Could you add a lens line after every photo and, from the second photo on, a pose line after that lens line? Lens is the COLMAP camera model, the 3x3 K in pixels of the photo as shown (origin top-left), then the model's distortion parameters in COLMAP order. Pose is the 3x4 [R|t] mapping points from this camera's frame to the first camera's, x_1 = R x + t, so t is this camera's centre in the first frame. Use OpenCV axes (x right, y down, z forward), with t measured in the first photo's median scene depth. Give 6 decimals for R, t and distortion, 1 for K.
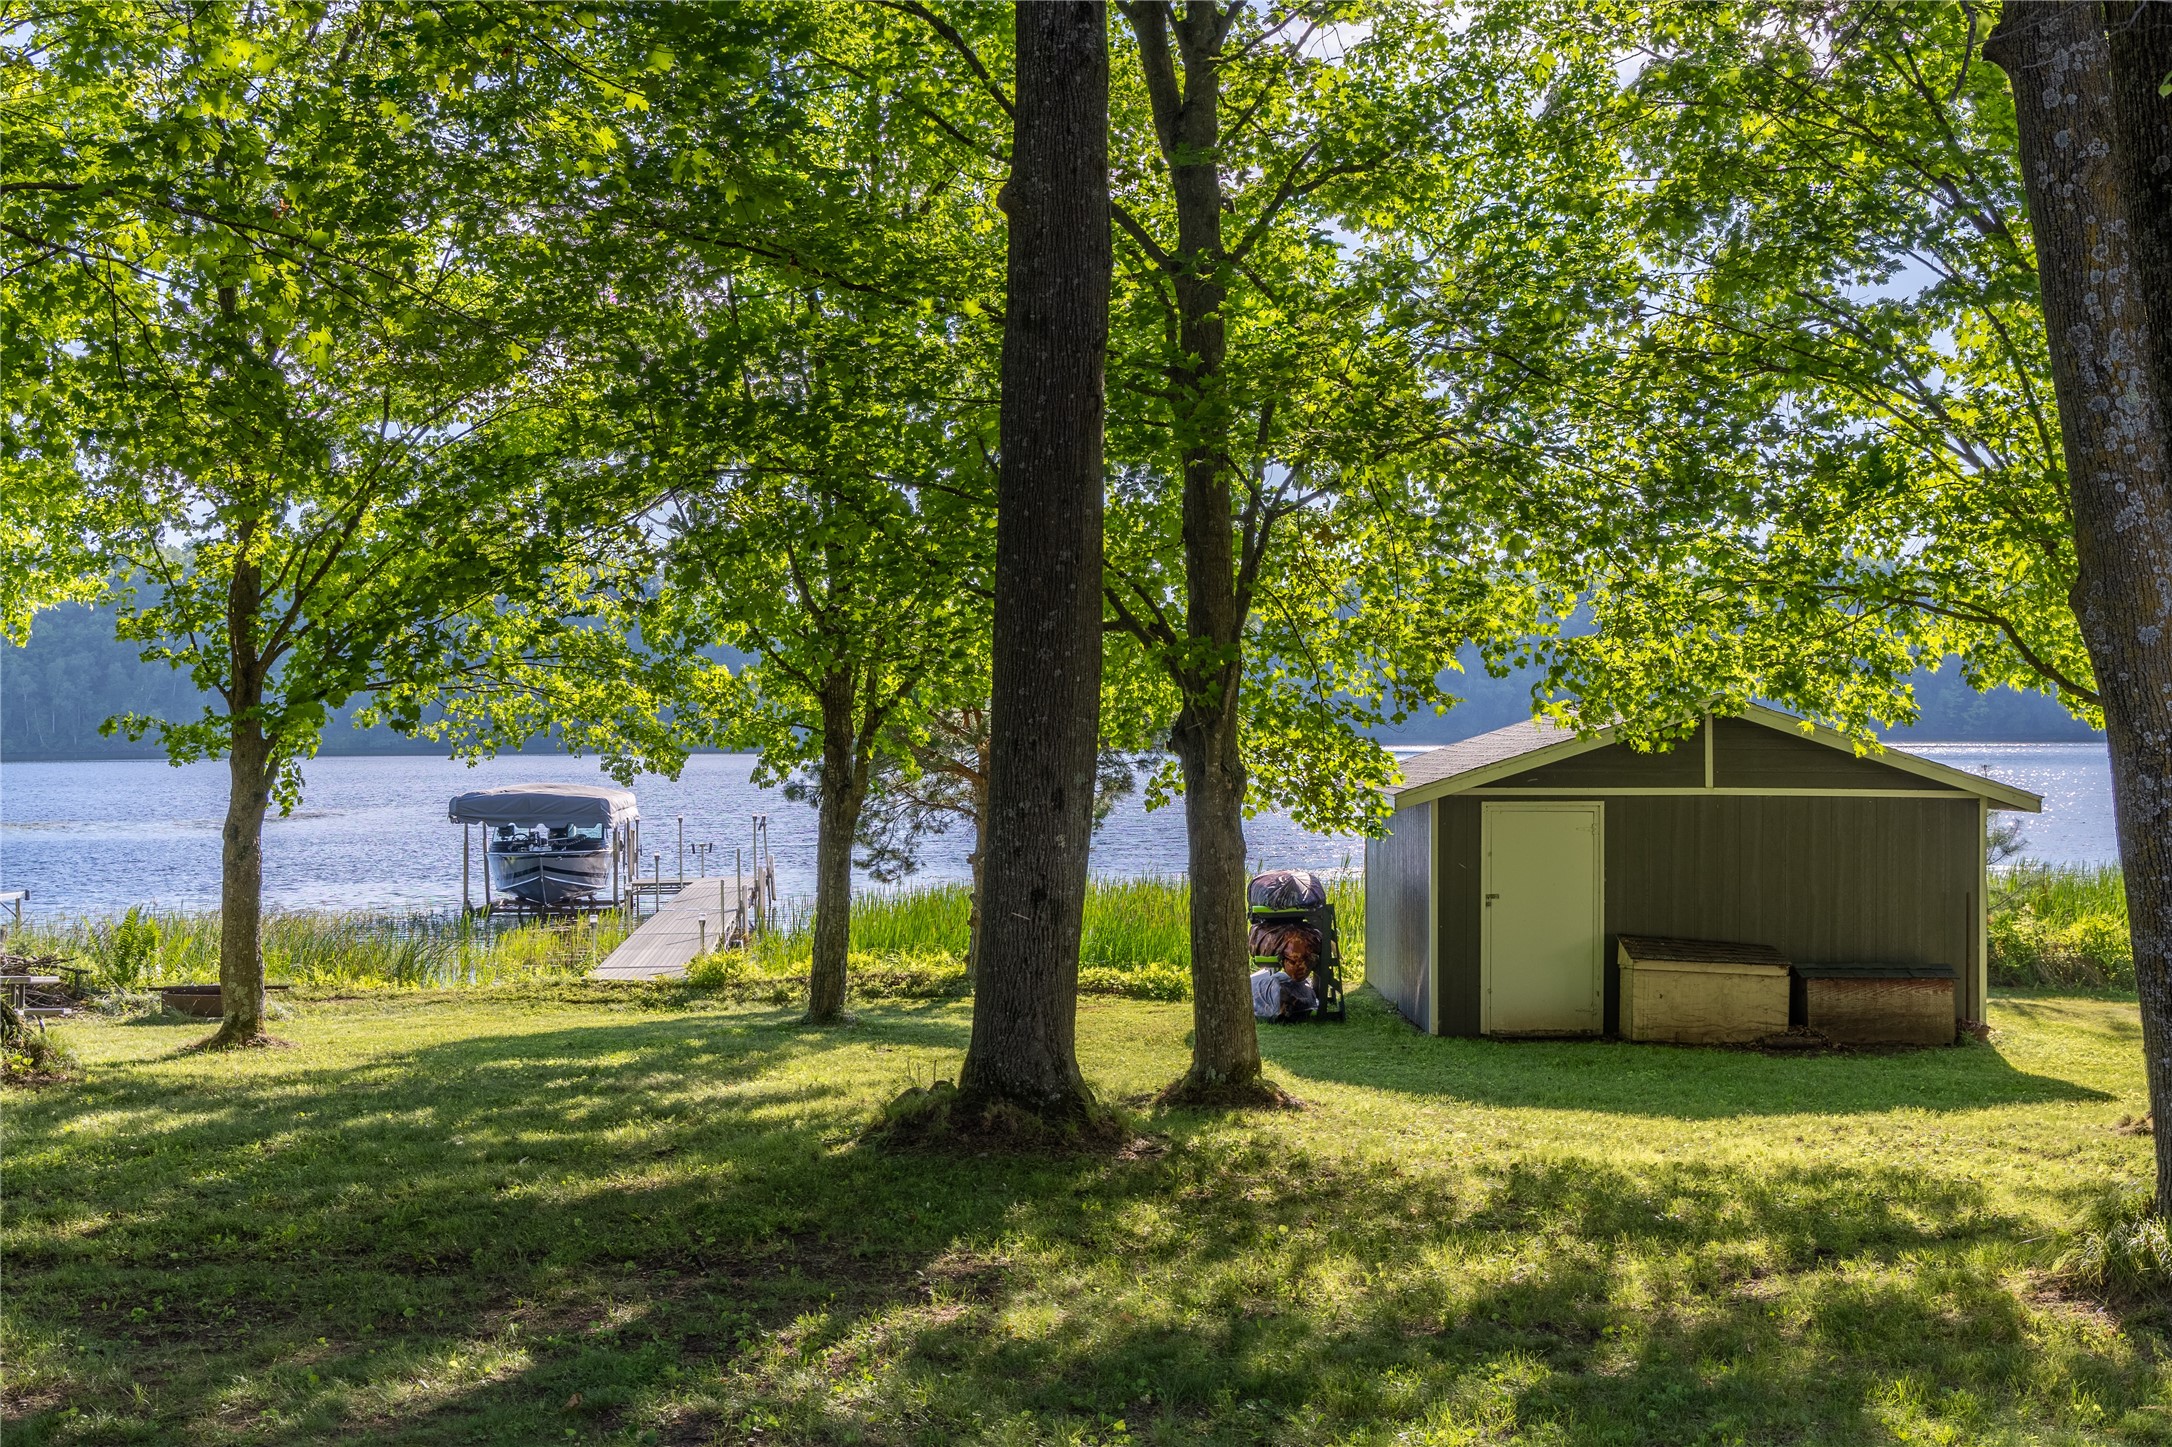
lens RADIAL K [[2598.3, 0, 1074.6], [0, 2598.3, 741.8], [0, 0, 1]] dist [-0.008022, 0.000000]
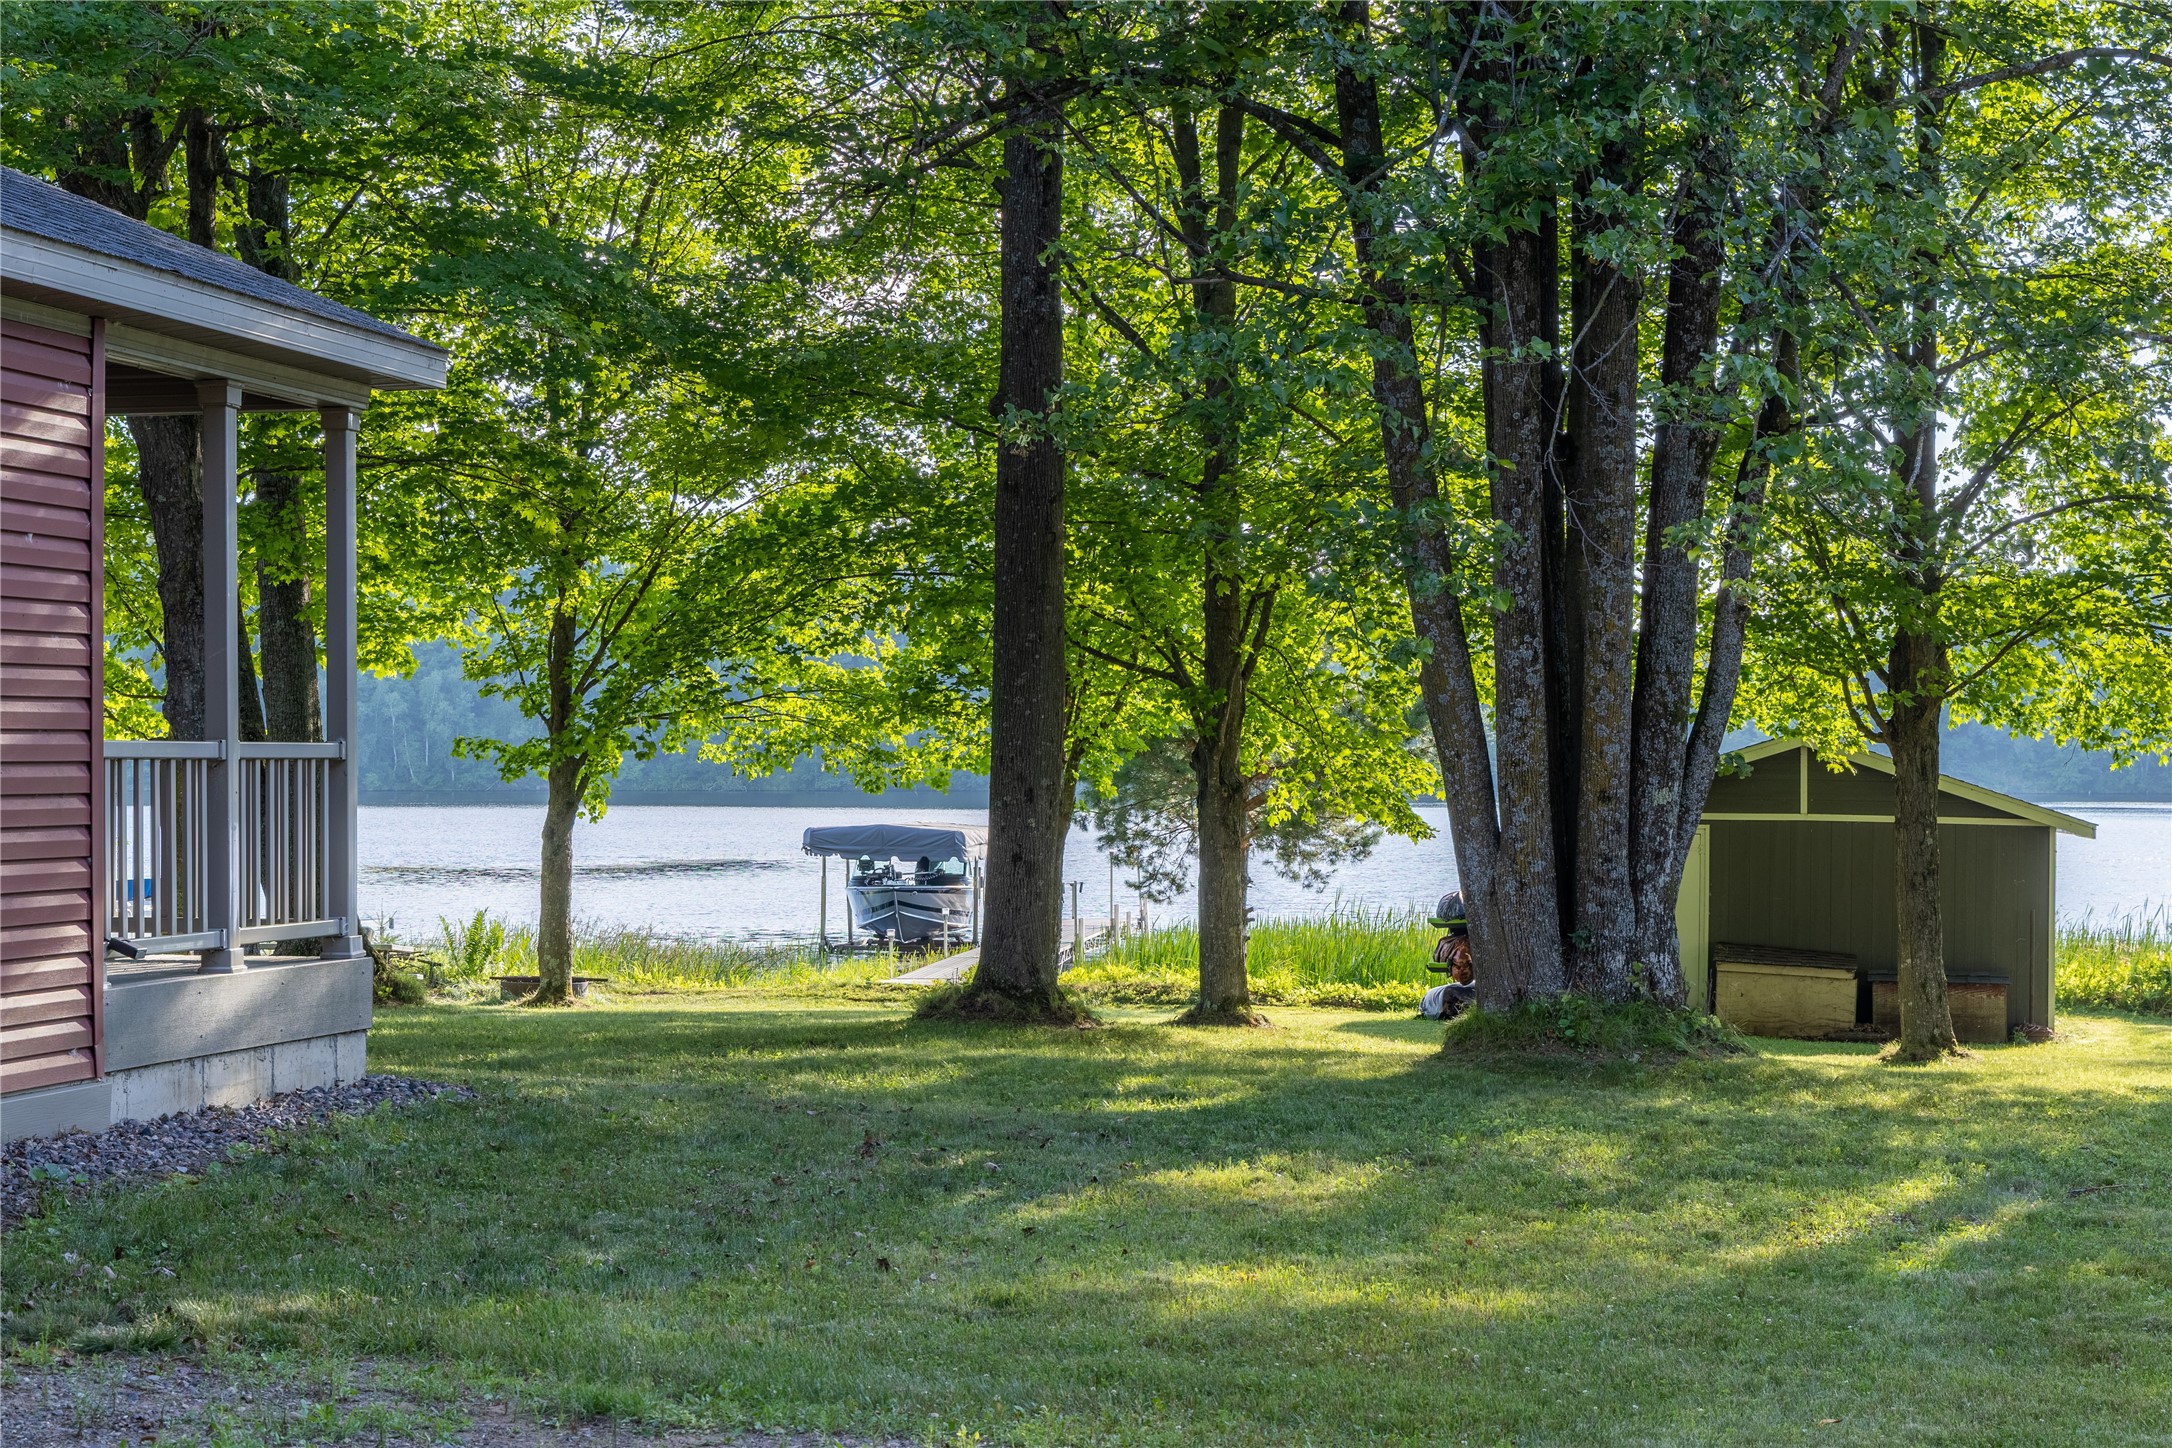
lens RADIAL K [[3704.1, 0, 1094.8], [0, 3704.1, 719.2], [0, 0, 1]] dist [0.072356, 0.000000]
pose [[0.980057, 0.006691, -0.198604, 0.222379], [-0.010708, 0.999759, -0.019161, 0.009284], [0.198428, 0.020906, 0.979892, -0.538113]]
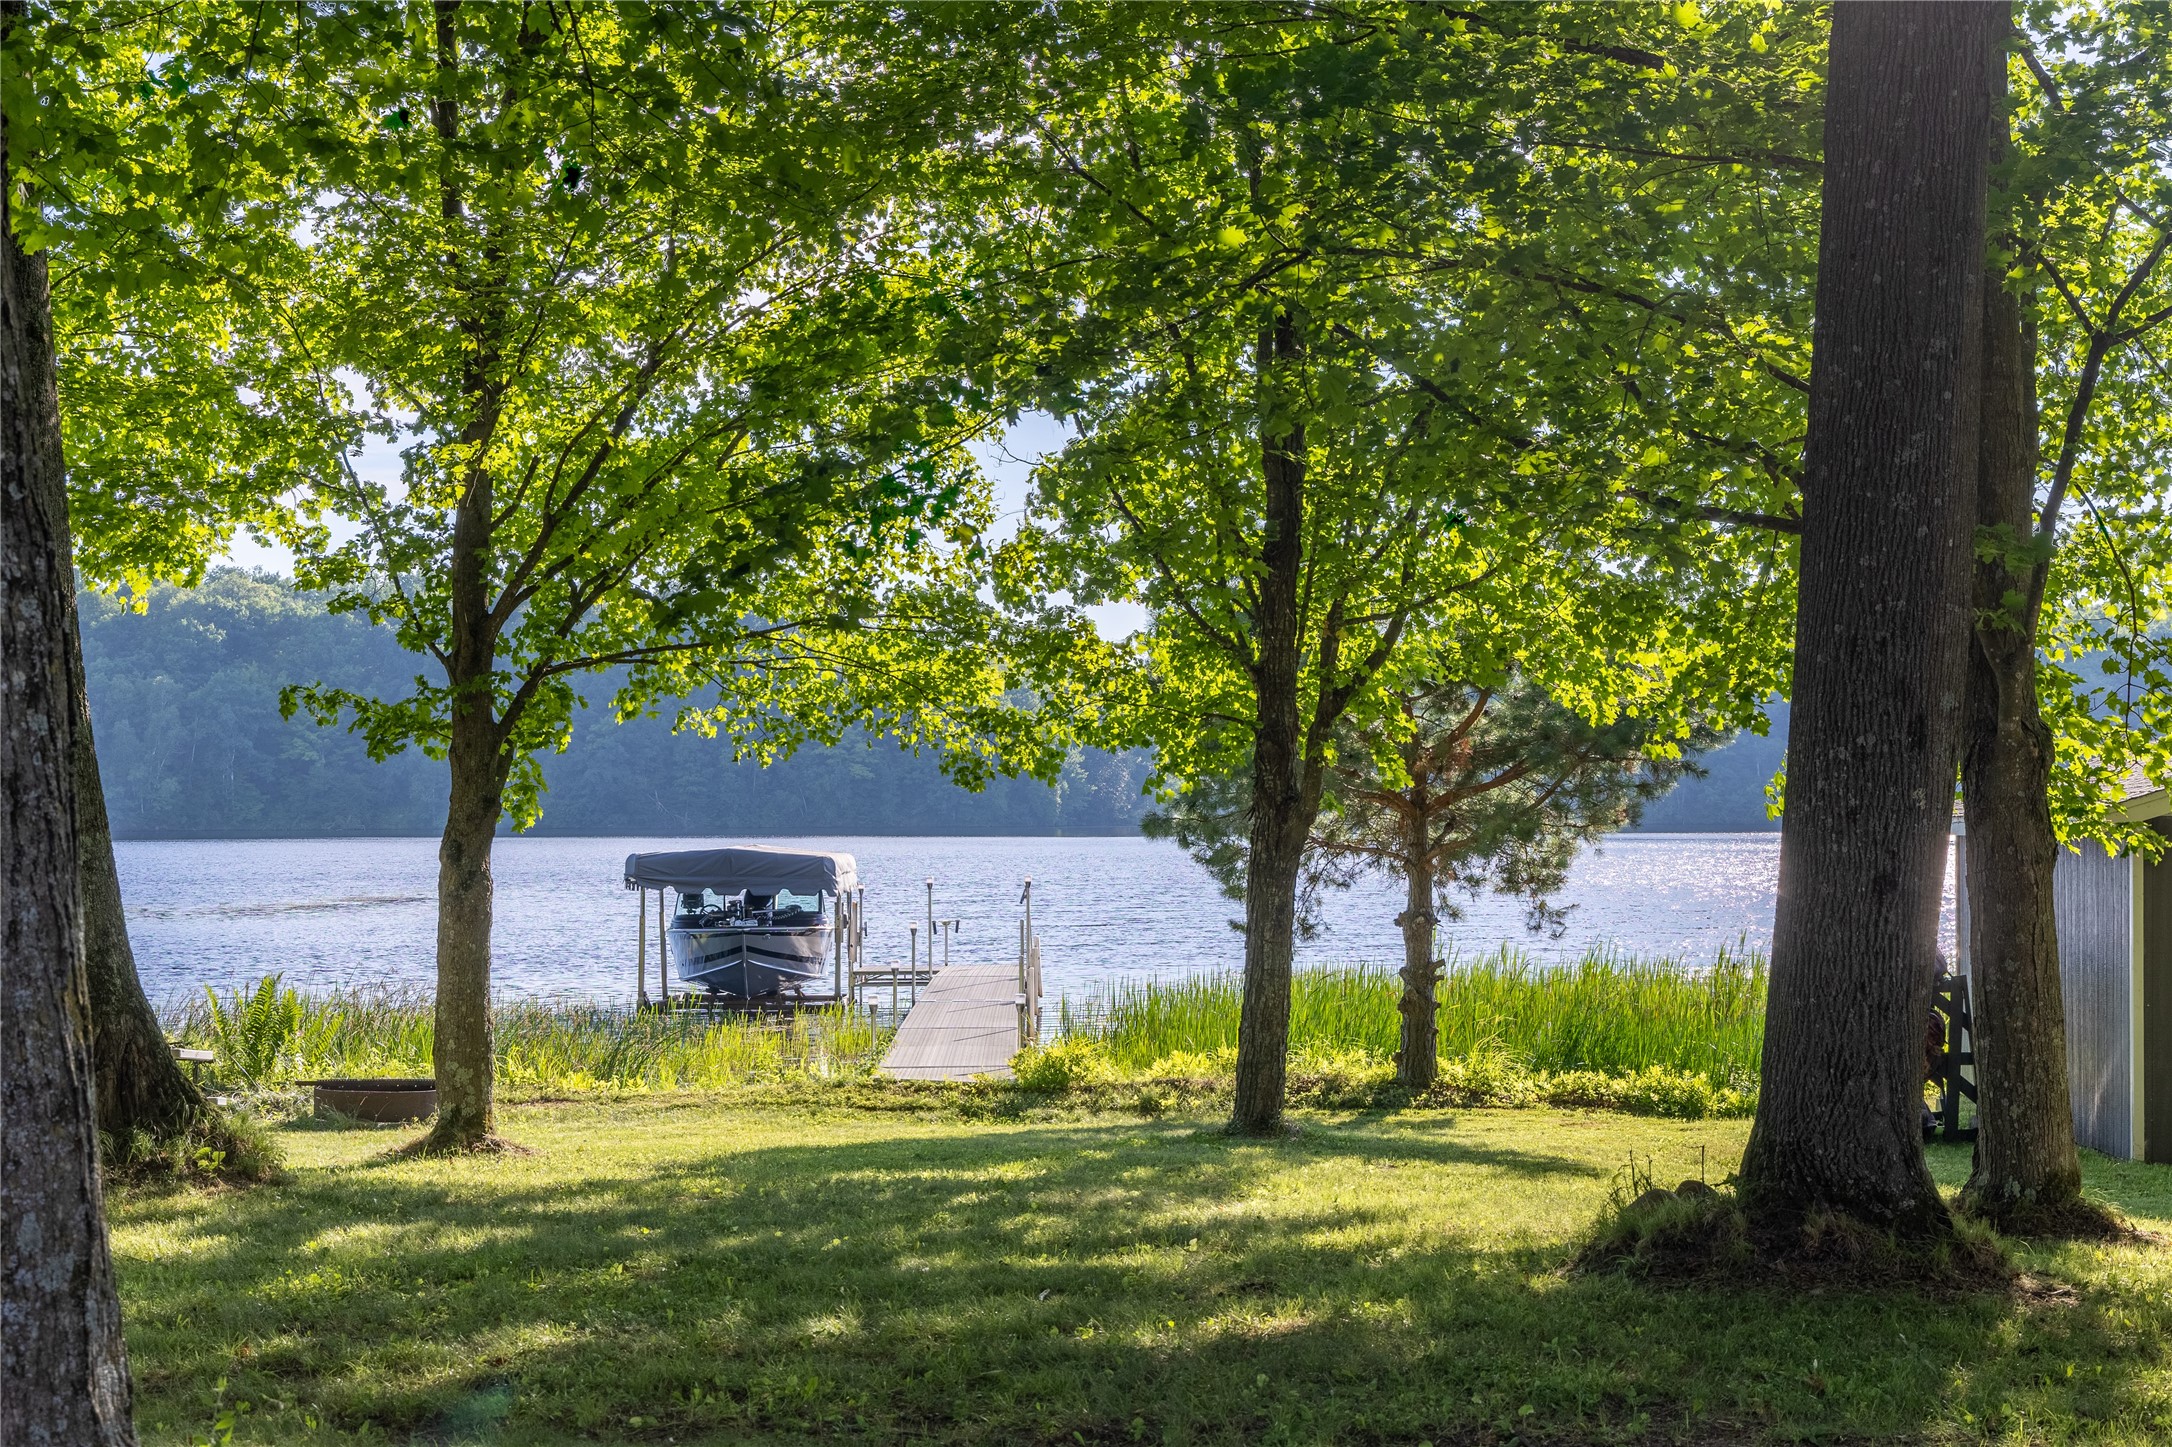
lens RADIAL K [[3247.5, 0, 1092.0], [0, 3247.5, 714.4], [0, 0, 1]] dist [0.009974, 0.000000]
pose [[0.998331, 0.003956, -0.057612, -0.078387], [-0.006107, 0.999289, -0.037200, 0.023536], [0.057424, 0.037490, 0.997646, 0.094134]]
